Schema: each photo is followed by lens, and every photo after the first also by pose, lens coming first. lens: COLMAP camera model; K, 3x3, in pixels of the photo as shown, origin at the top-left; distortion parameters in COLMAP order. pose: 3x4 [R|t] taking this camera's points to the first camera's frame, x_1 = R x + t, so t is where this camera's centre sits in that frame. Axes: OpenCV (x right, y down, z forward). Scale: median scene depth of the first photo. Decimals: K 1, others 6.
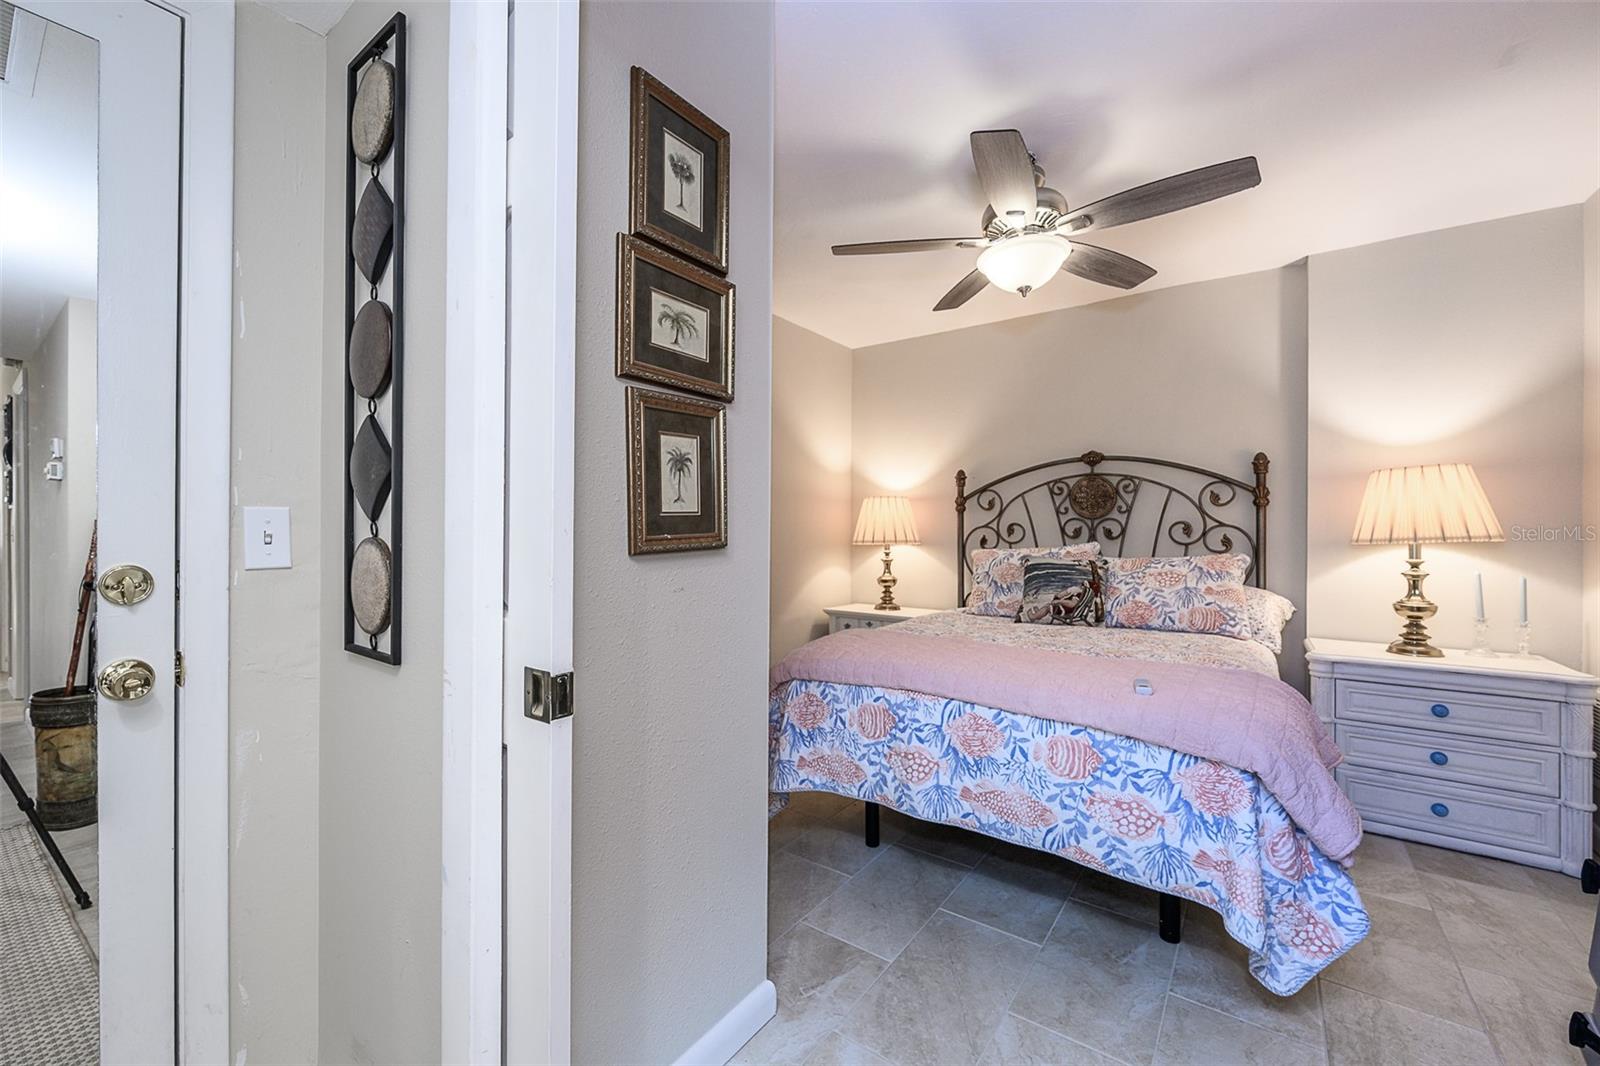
lens RADIAL K [[640.7, 0, 781.3], [0, 640.7, 532.1], [0, 0, 1]] dist [-0.004561, -0.000286]
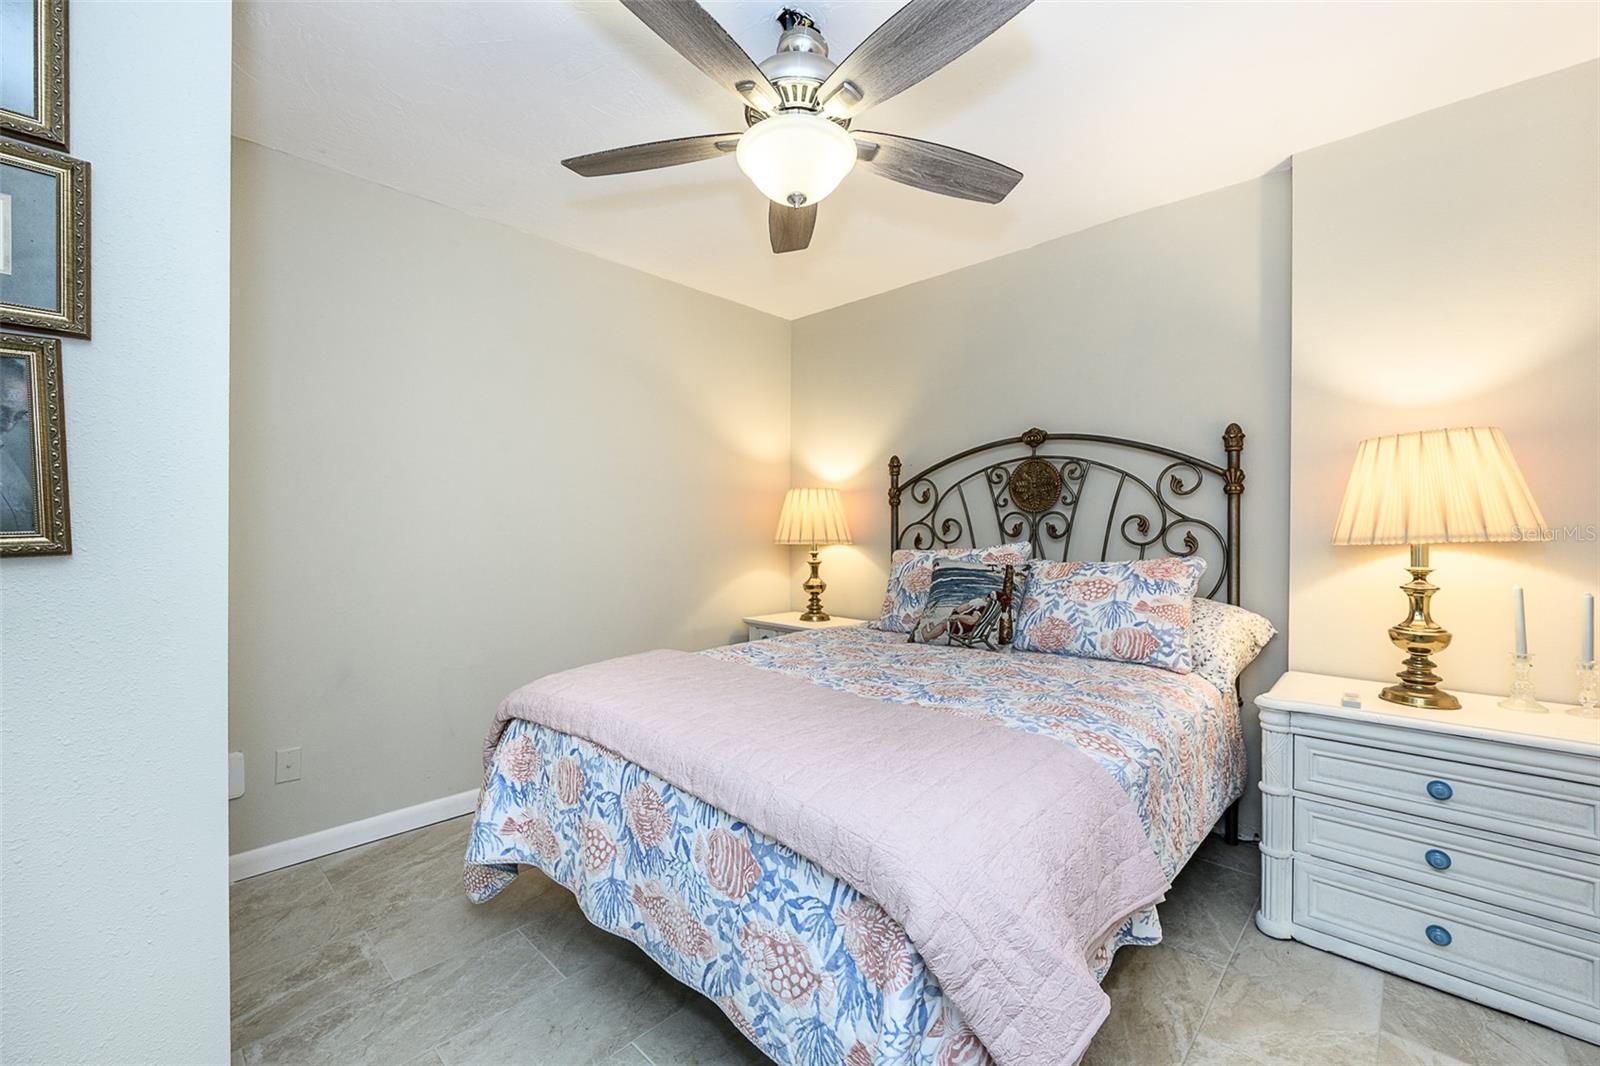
lens RADIAL K [[644.1, 0, 806.0], [0, 644.1, 534.6], [0, 0, 1]] dist [-0.002588, -0.000258]
pose [[0.993687, -0.000921, -0.112185, 0.409169], [0.001655, 0.999978, 0.006449, 0.001172], [0.112176, -0.006594, 0.993666, 0.227358]]
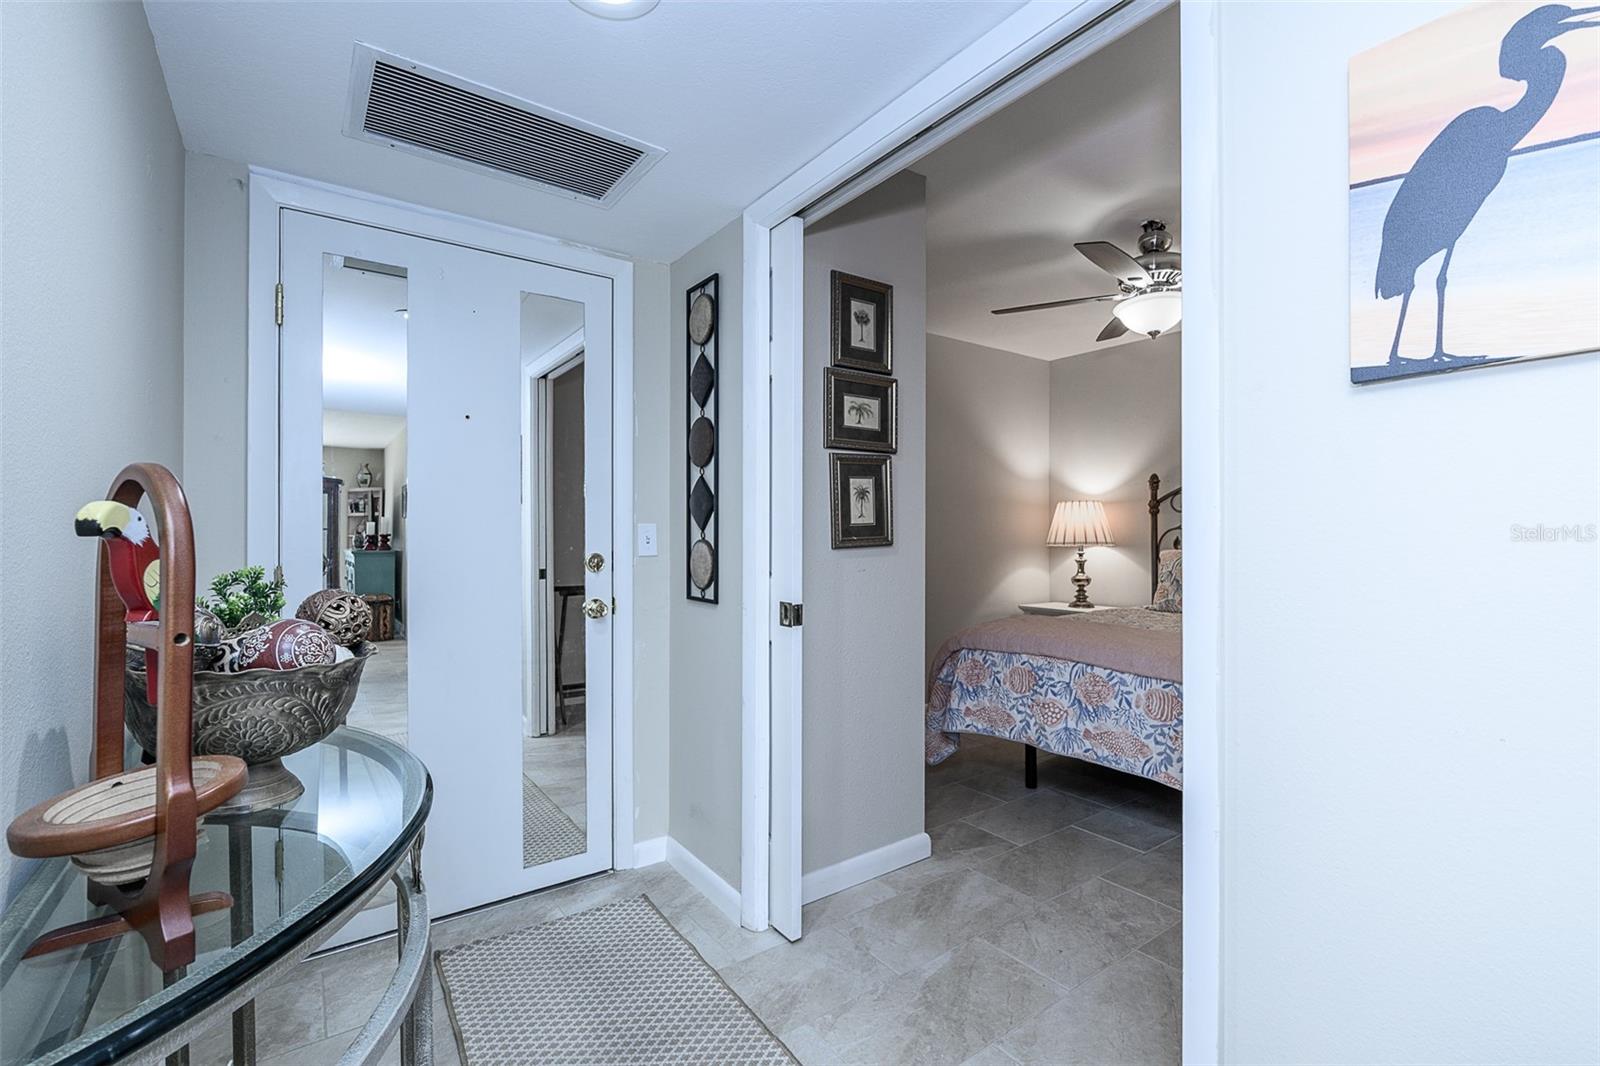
lens RADIAL K [[705.2, 0, 812.4], [0, 705.2, 534.1], [0, 0, 1]] dist [-0.003323, -0.000148]
pose [[0.957795, -0.005647, -0.287395, 0.122687], [0.005292, 0.999984, -0.002010, -0.000291], [0.287402, 0.000404, 0.957810, -0.398037]]
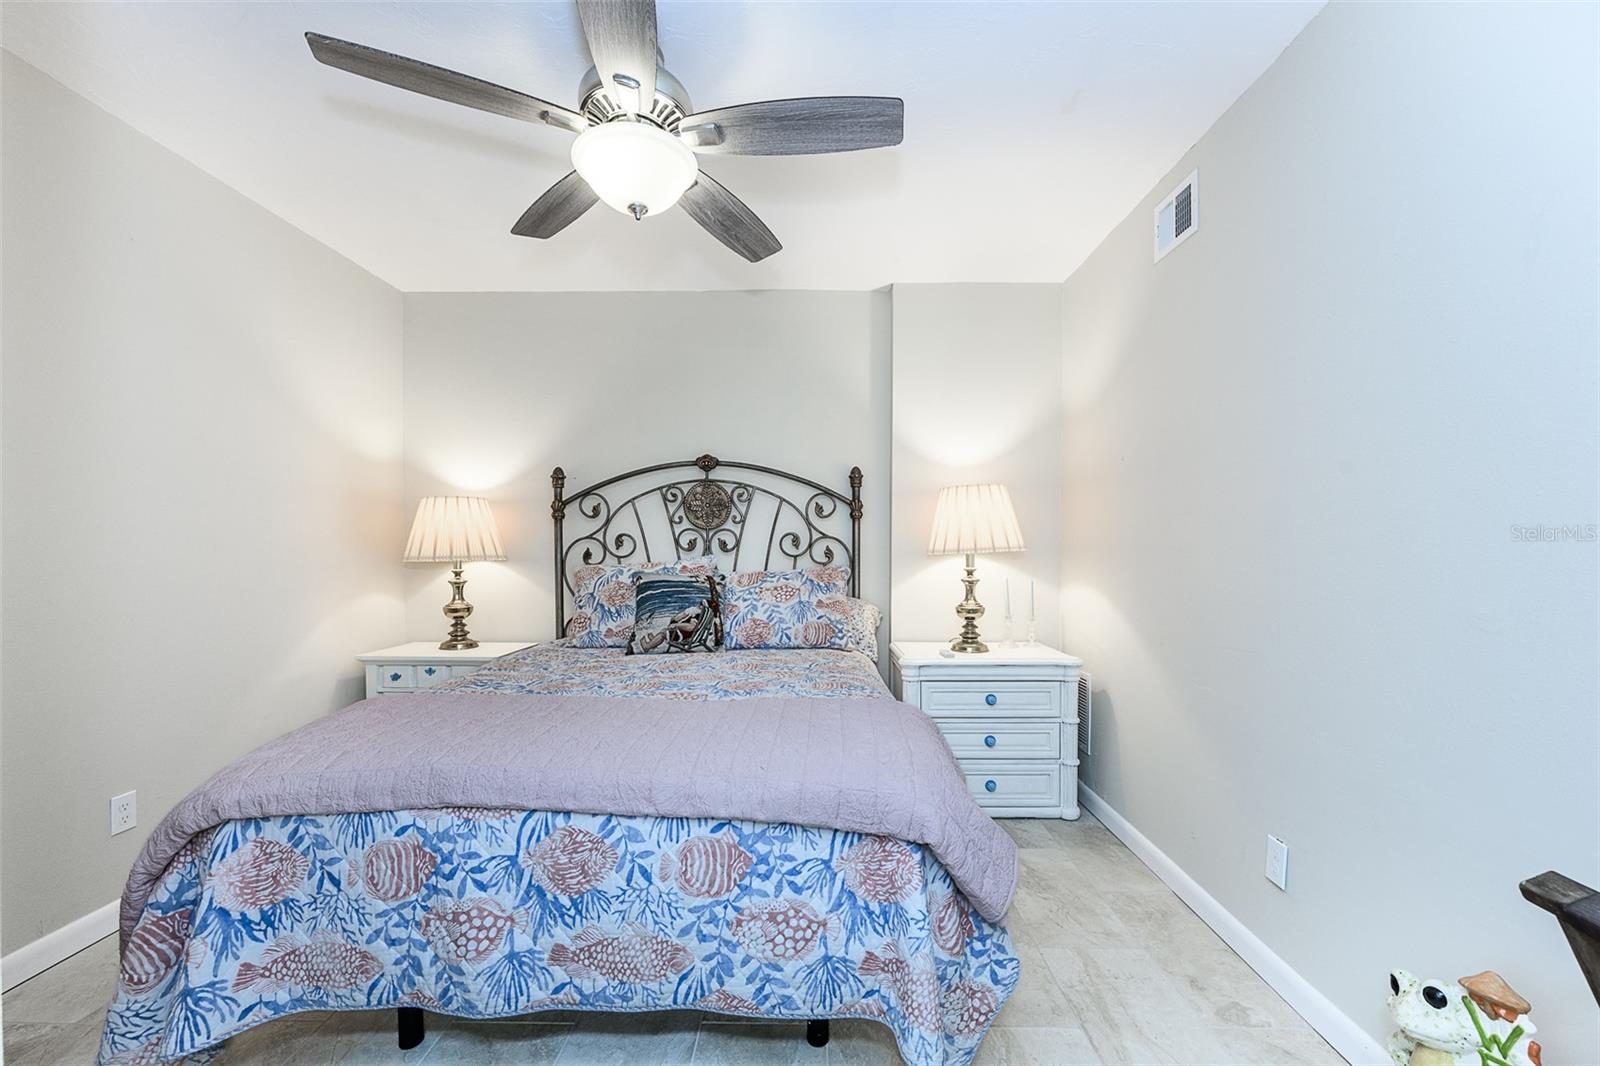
lens RADIAL K [[640.3, 0, 805.9], [0, 640.3, 558.5], [0, 0, 1]] dist [-0.003509, -0.000343]
pose [[0.807543, -0.015505, 0.589605, 0.086925], [0.002653, 0.999740, 0.022657, 0.000249], [-0.589803, -0.016732, 0.807374, 0.255166]]
